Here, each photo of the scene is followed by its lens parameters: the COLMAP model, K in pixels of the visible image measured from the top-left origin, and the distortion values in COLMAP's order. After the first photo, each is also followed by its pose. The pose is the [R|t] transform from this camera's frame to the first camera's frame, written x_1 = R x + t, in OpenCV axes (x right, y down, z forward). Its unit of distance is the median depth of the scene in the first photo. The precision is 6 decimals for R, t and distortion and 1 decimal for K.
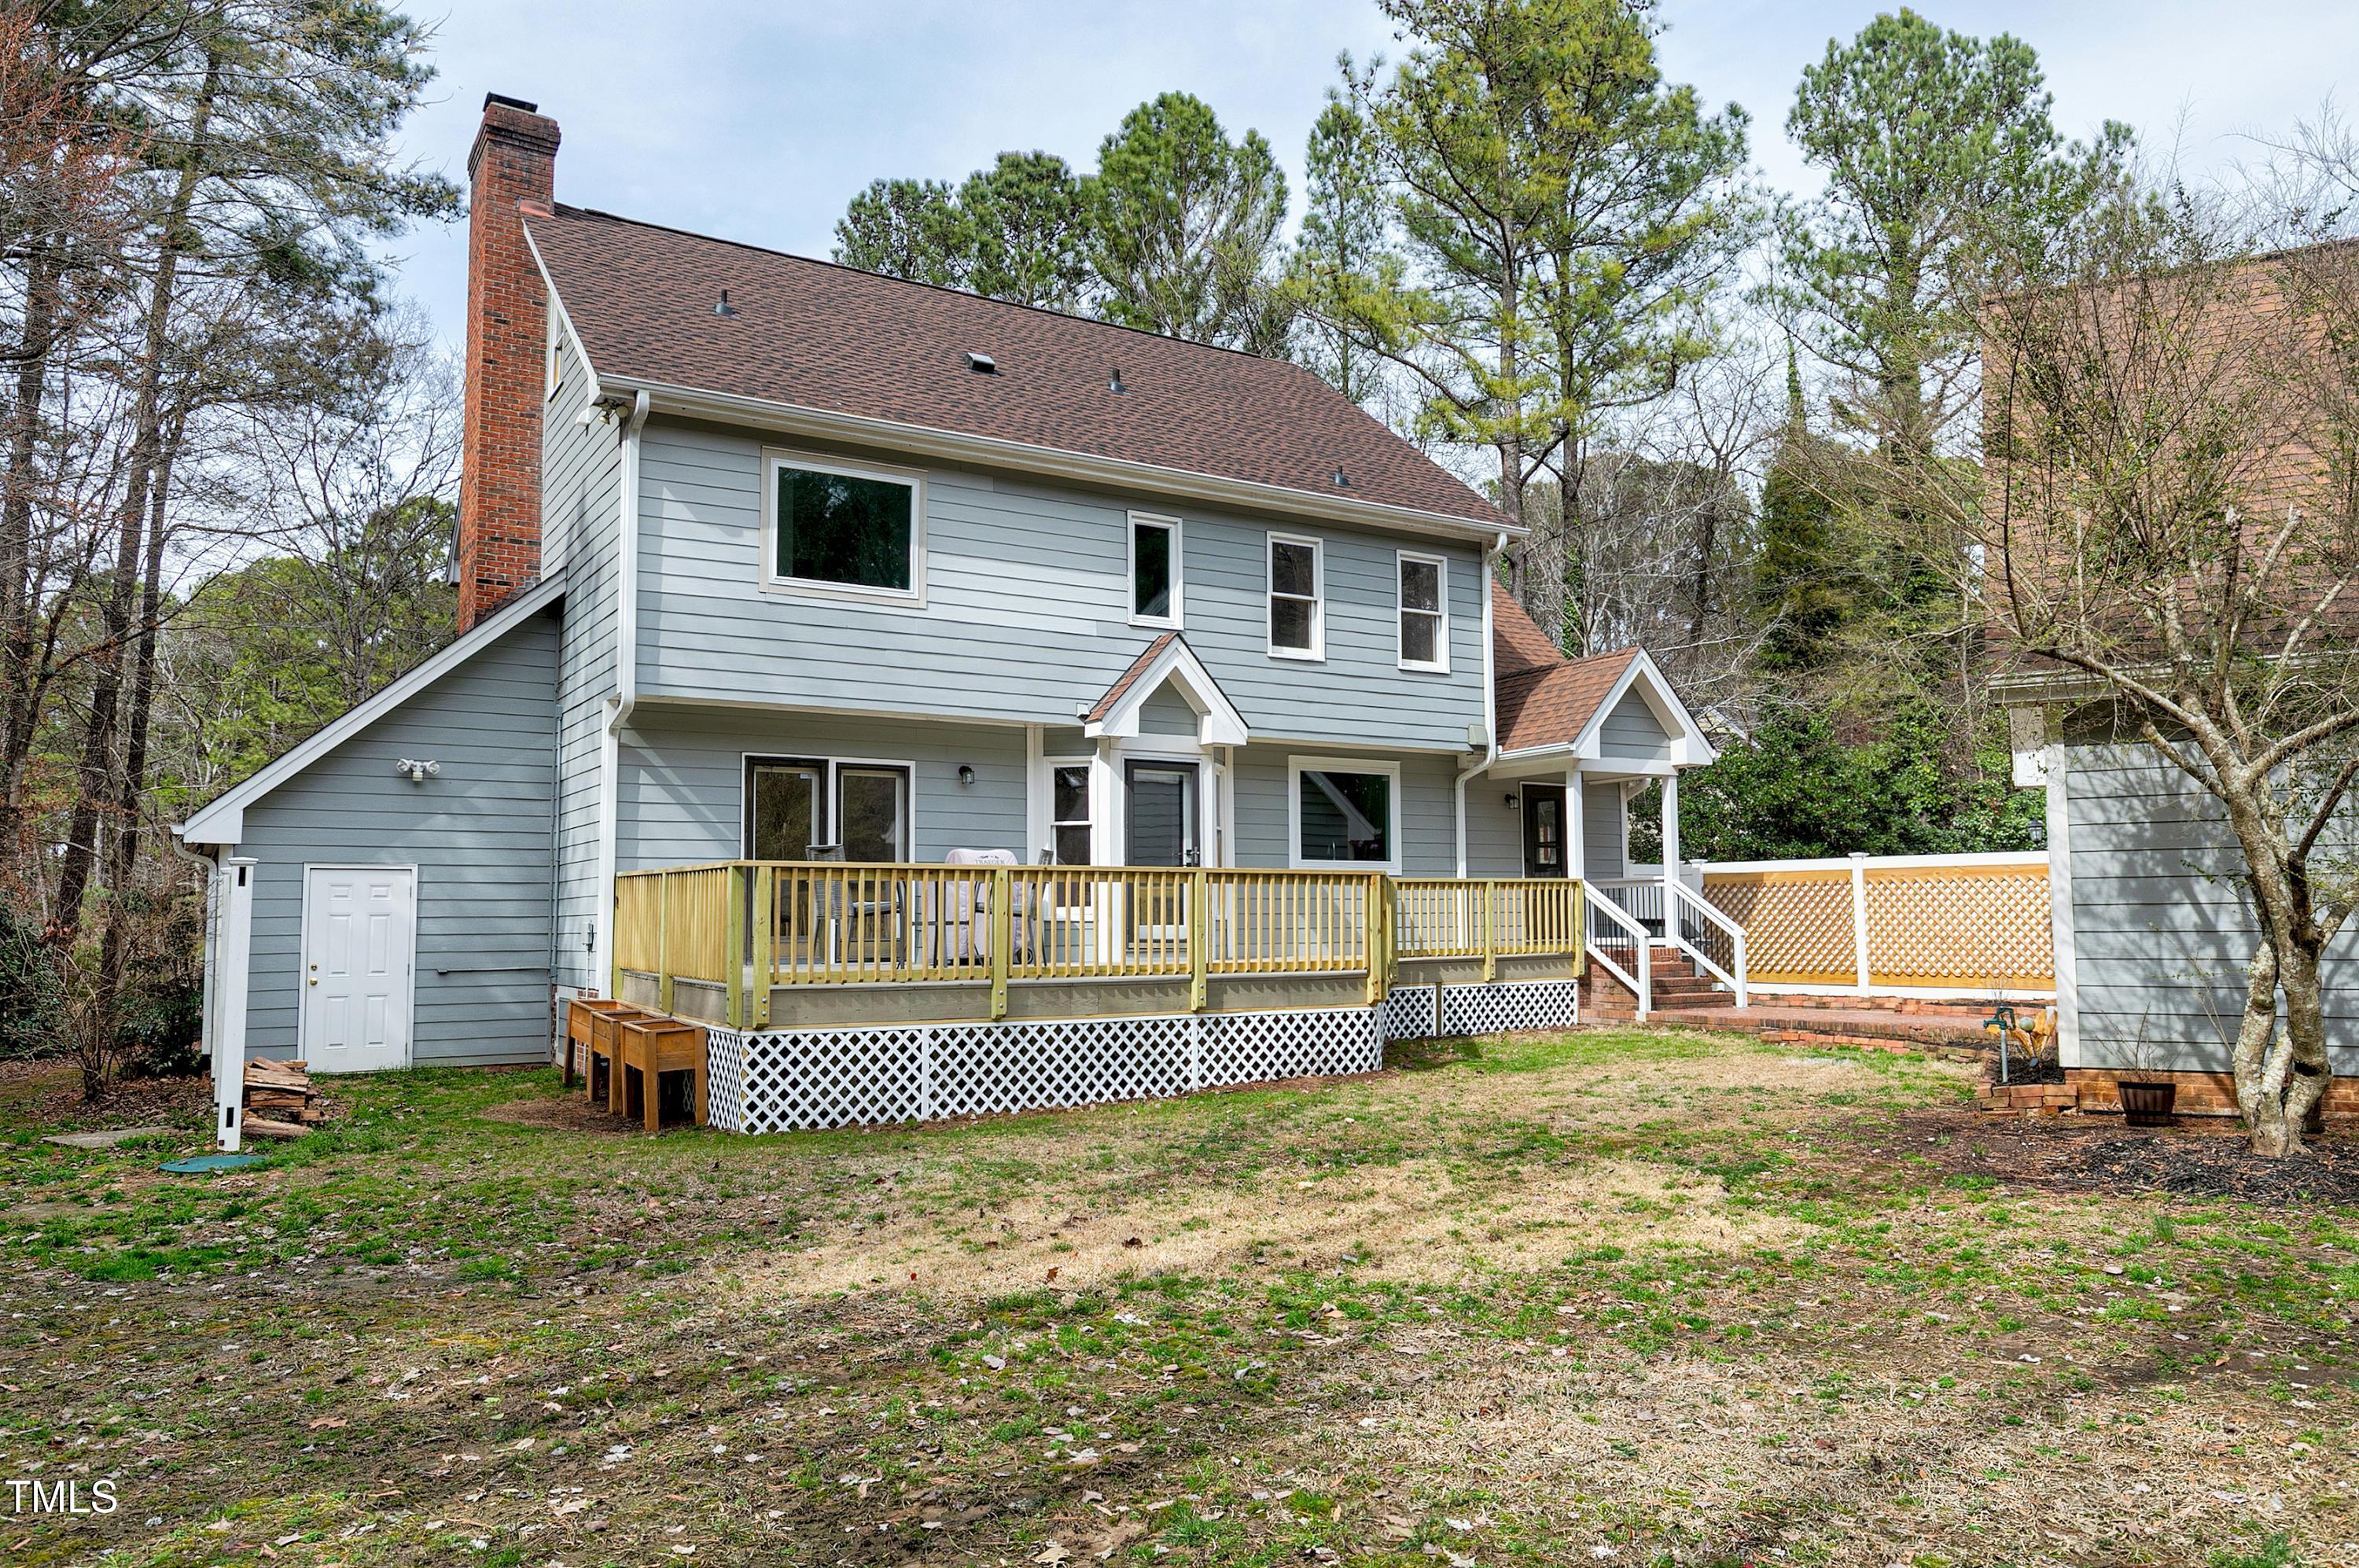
lens RADIAL K [[1563.6, 0, 1180.1], [0, 1563.6, 782.0], [0, 0, 1]] dist [-0.012002, 0.000281]
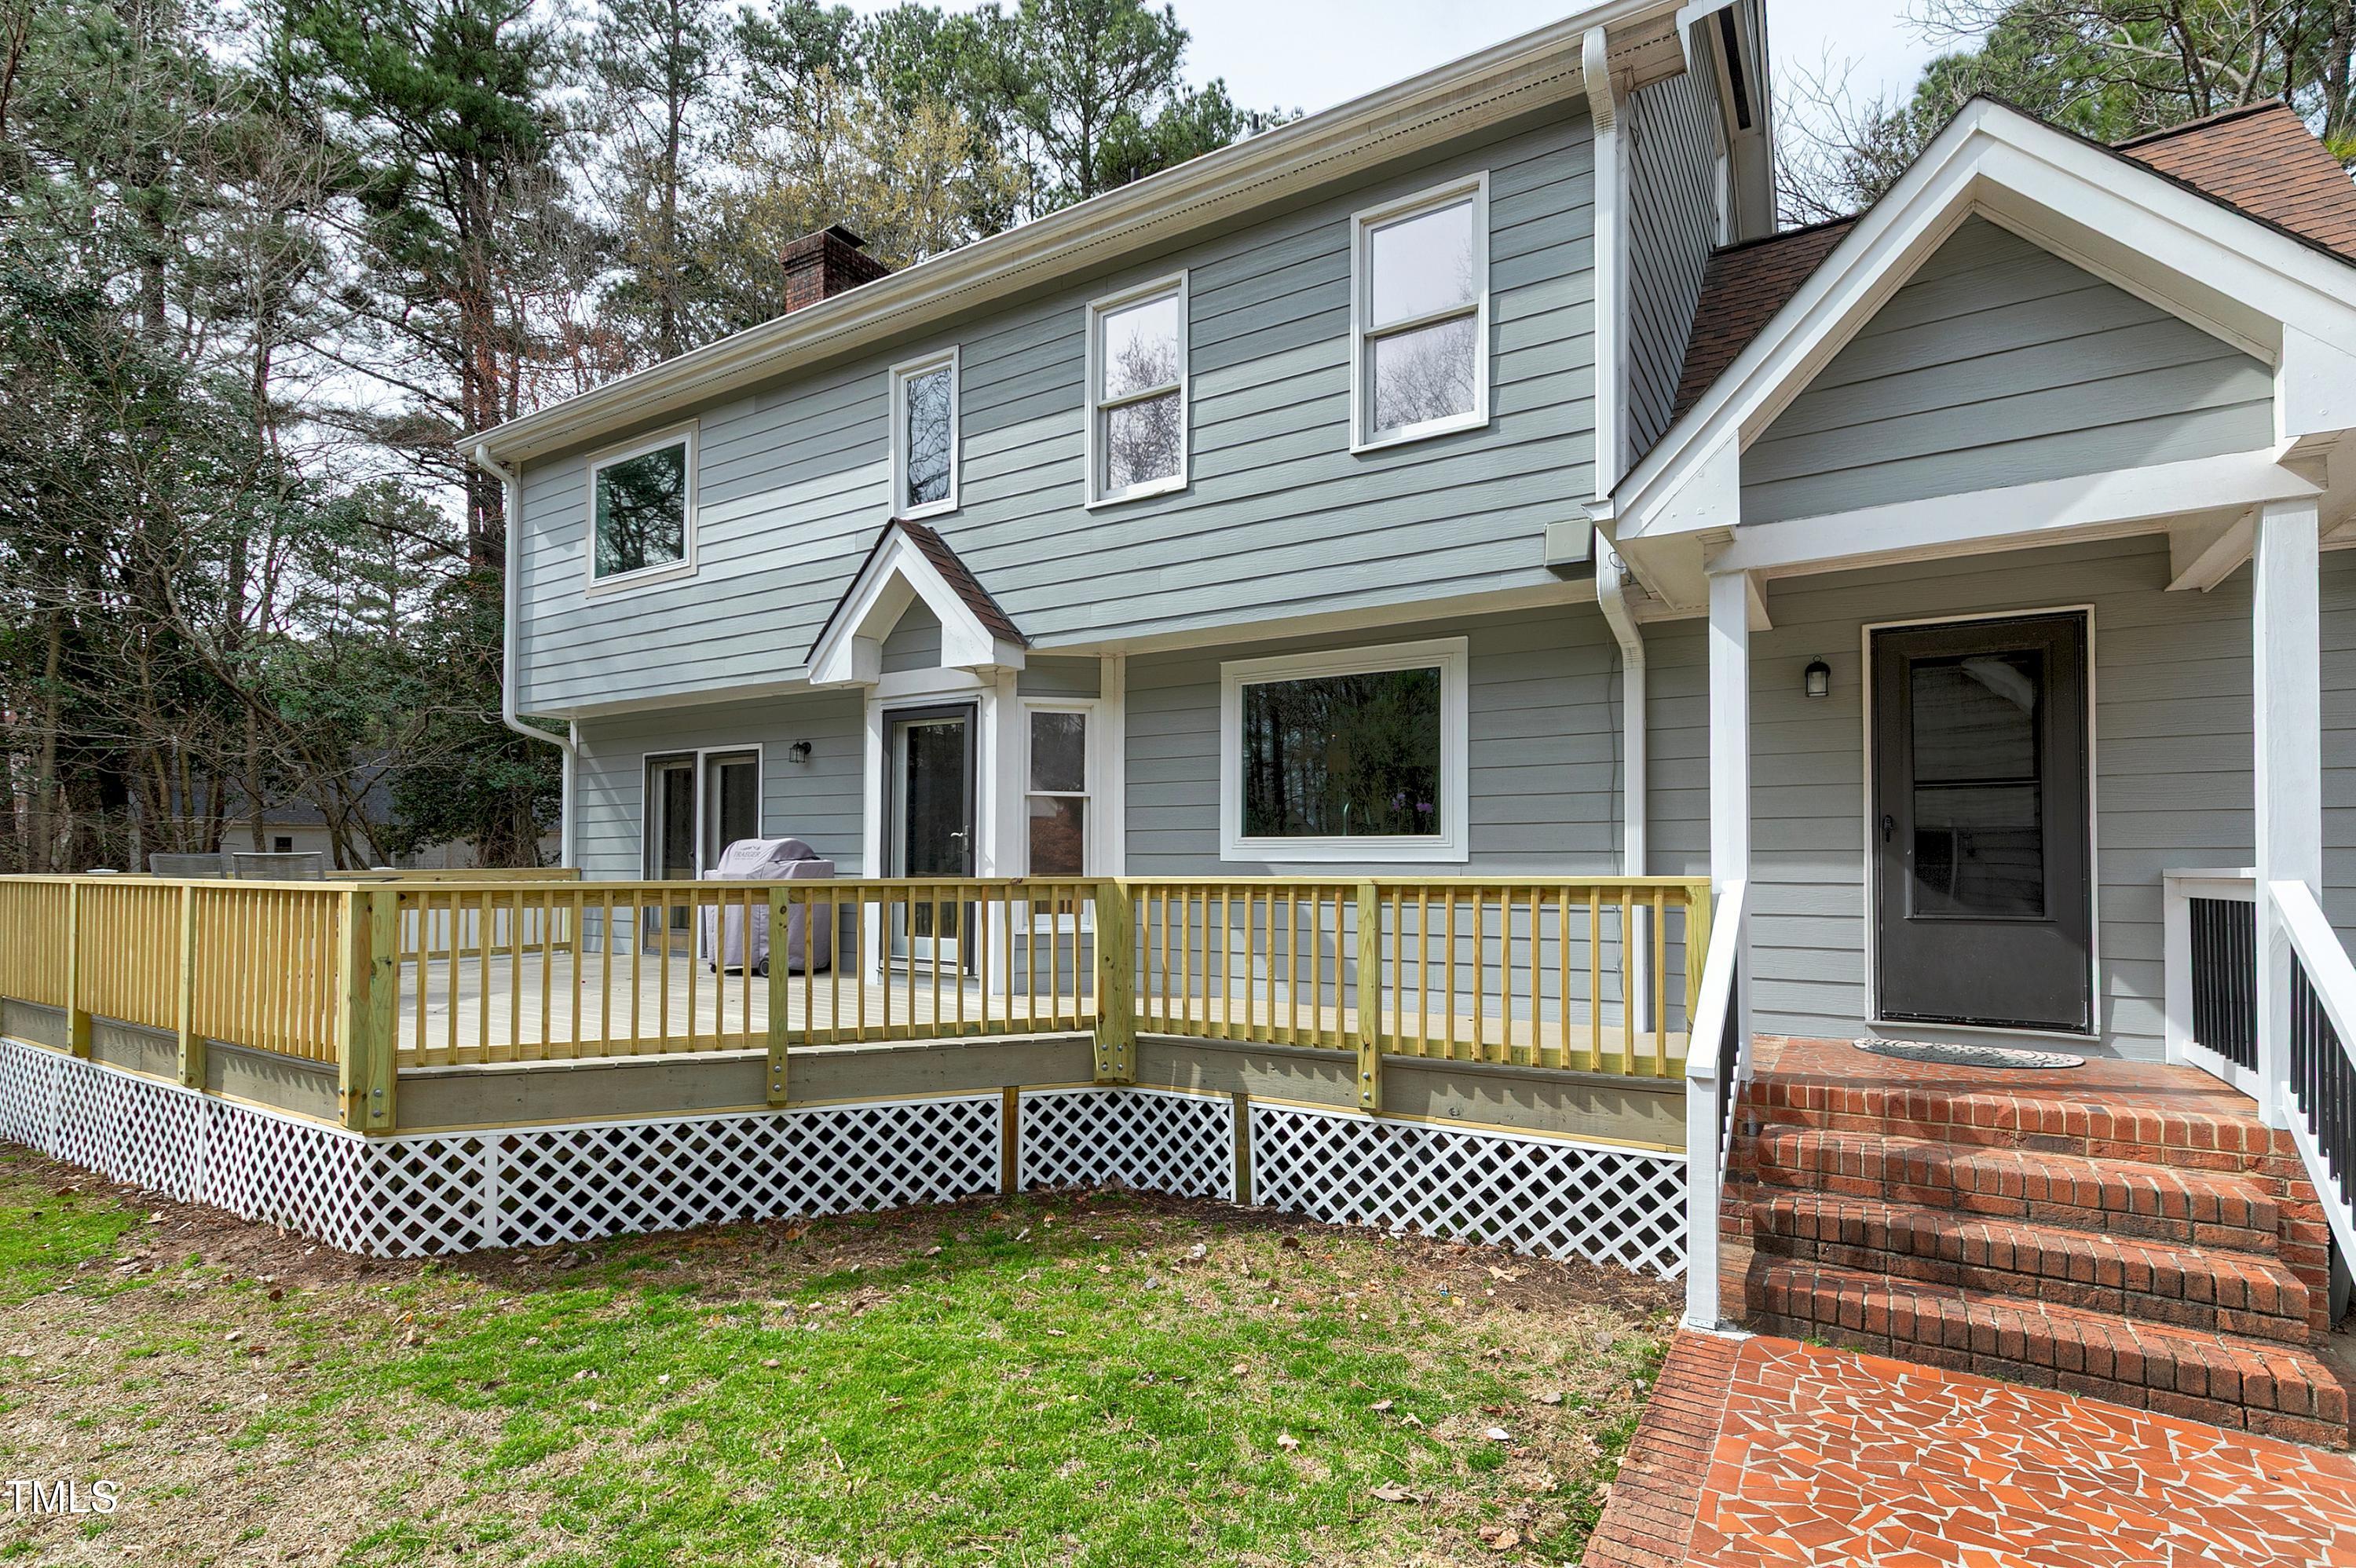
lens RADIAL K [[1206.8, 0, 1060.5], [0, 1206.8, 832.9], [0, 0, 1]] dist [-0.001076, 0.000031]
pose [[0.382727, -0.030941, -0.923343, 0.512128], [0.057371, 0.998306, -0.009673, 0.052431], [0.922078, -0.049271, 0.383854, 0.856535]]
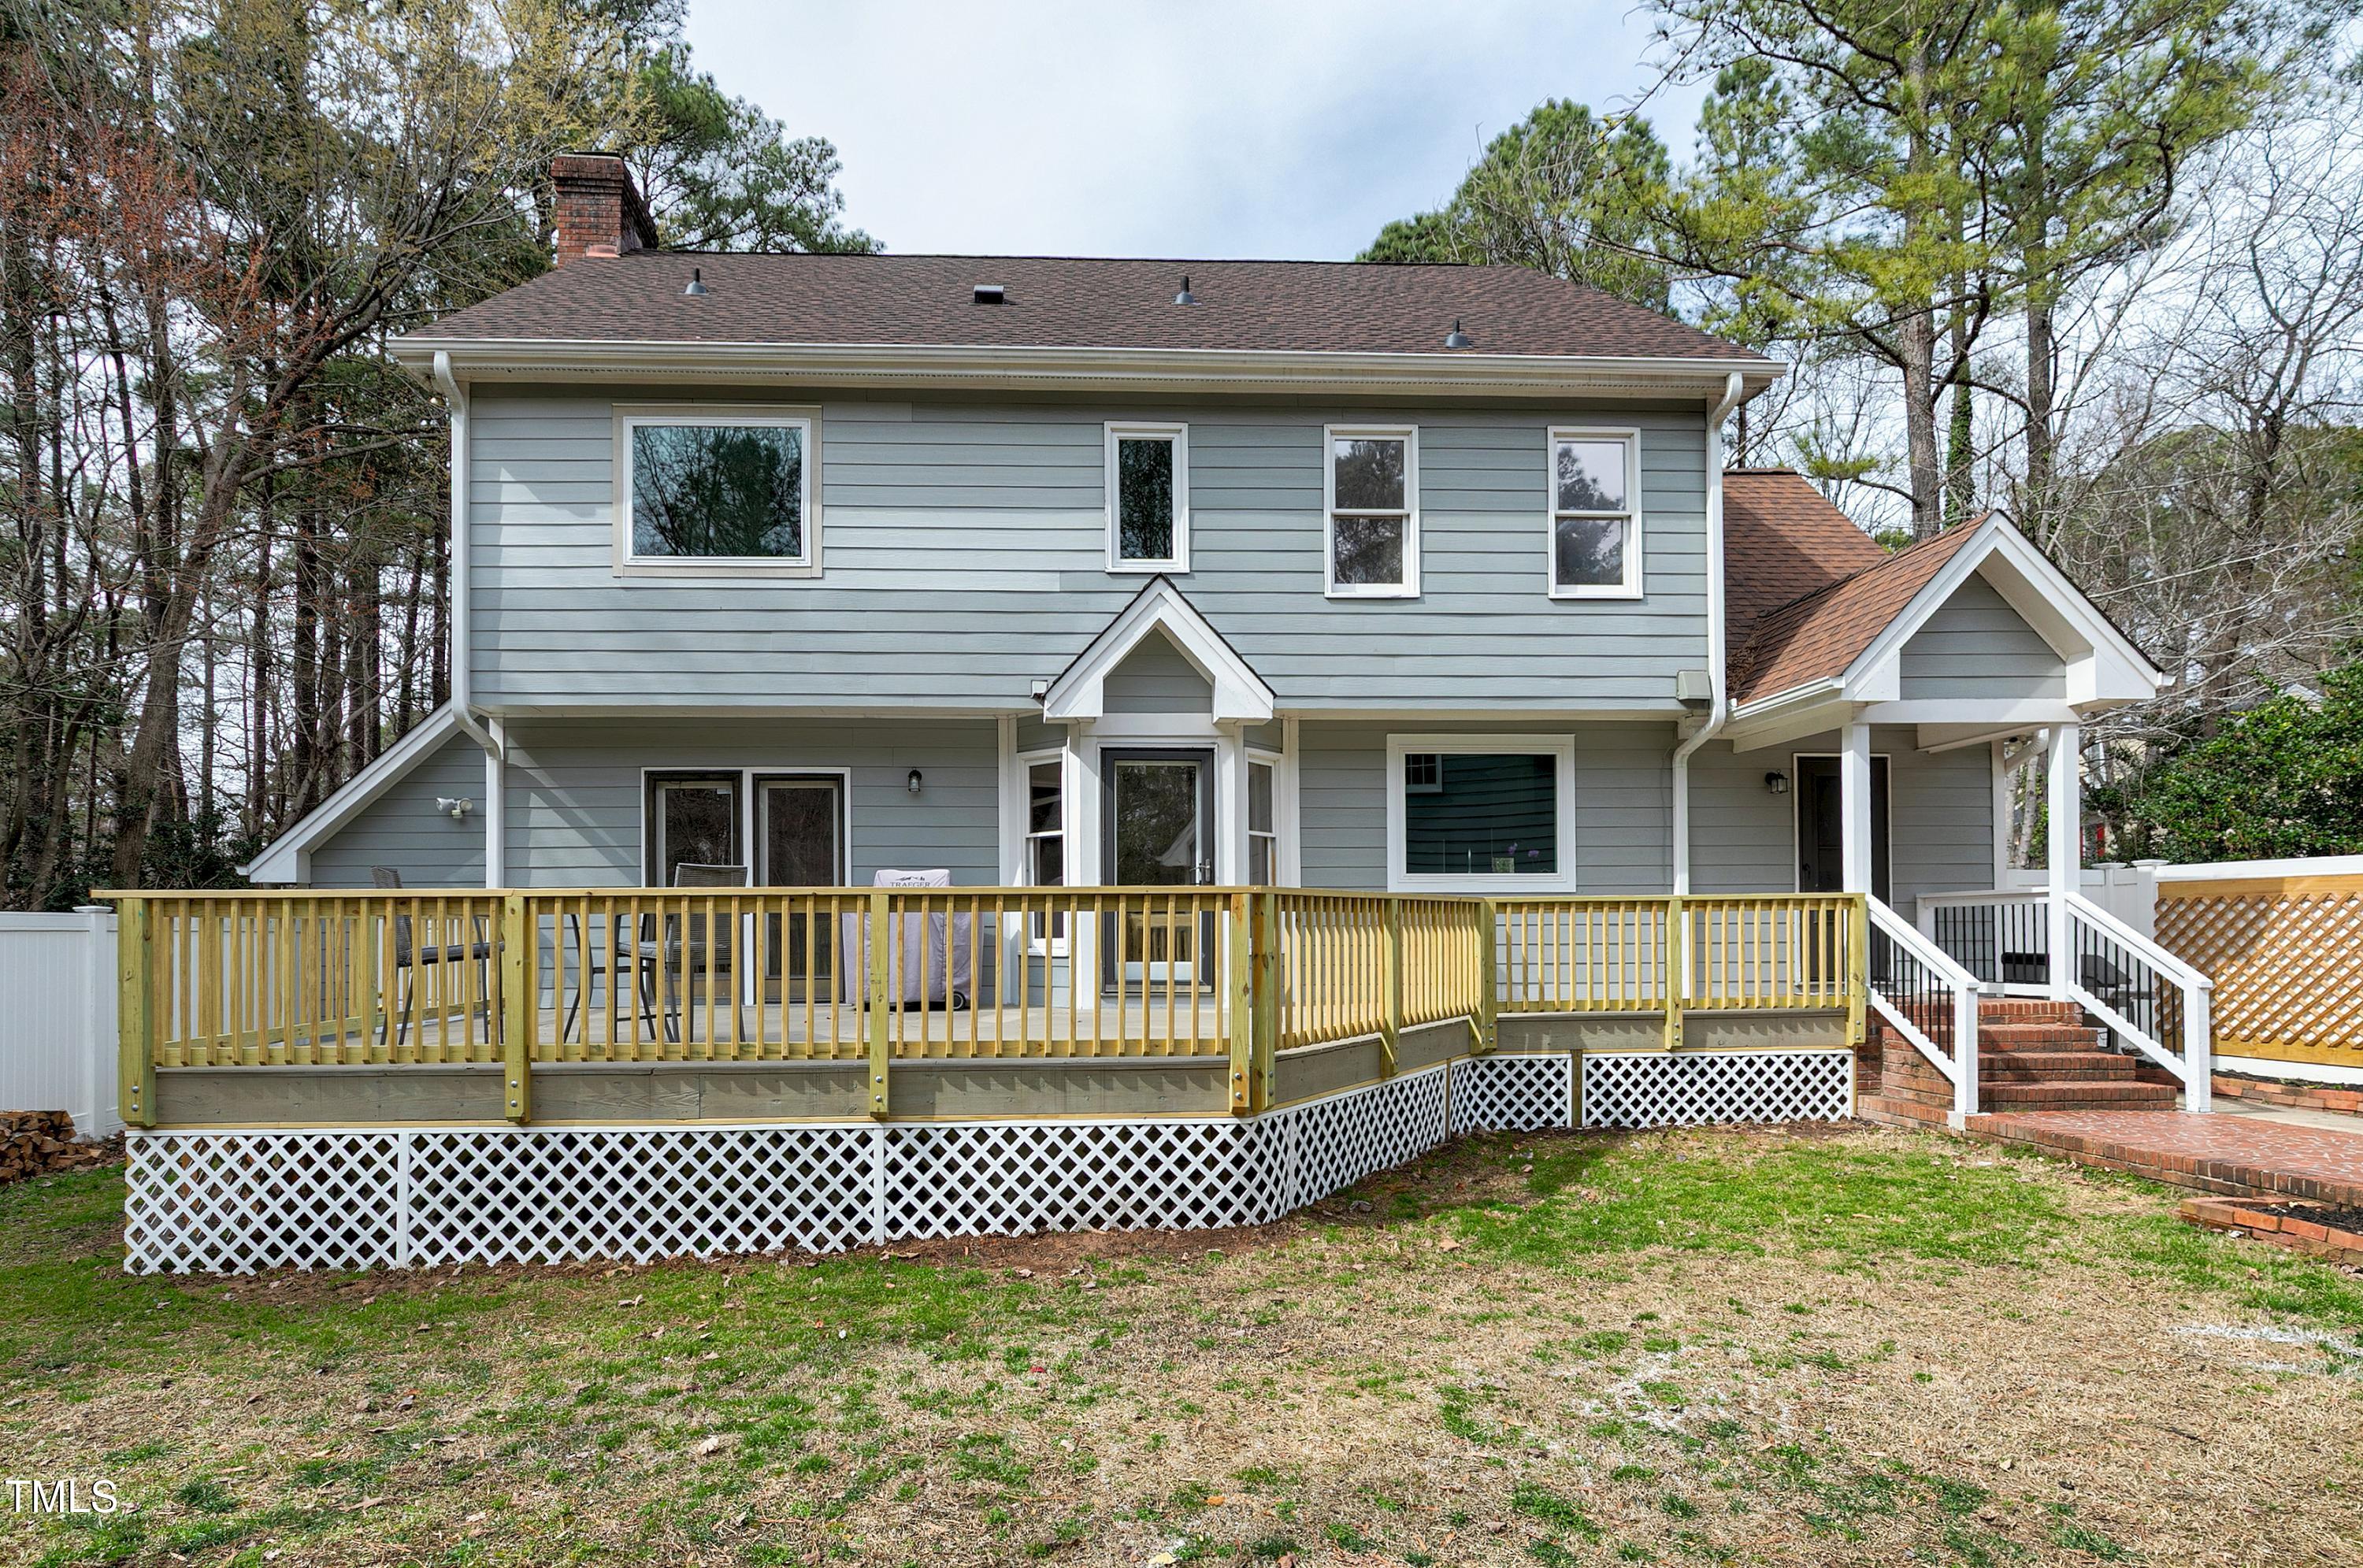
lens RADIAL K [[1141.5, 0, 1098.0], [0, 1141.5, 912.2], [0, 0, 1]] dist [-0.001368, -0.000751]
pose [[0.875976, -0.008673, -0.482276, 0.234693], [0.043496, 0.997185, 0.061069, 0.031600], [0.480389, -0.074472, 0.873888, 0.500136]]
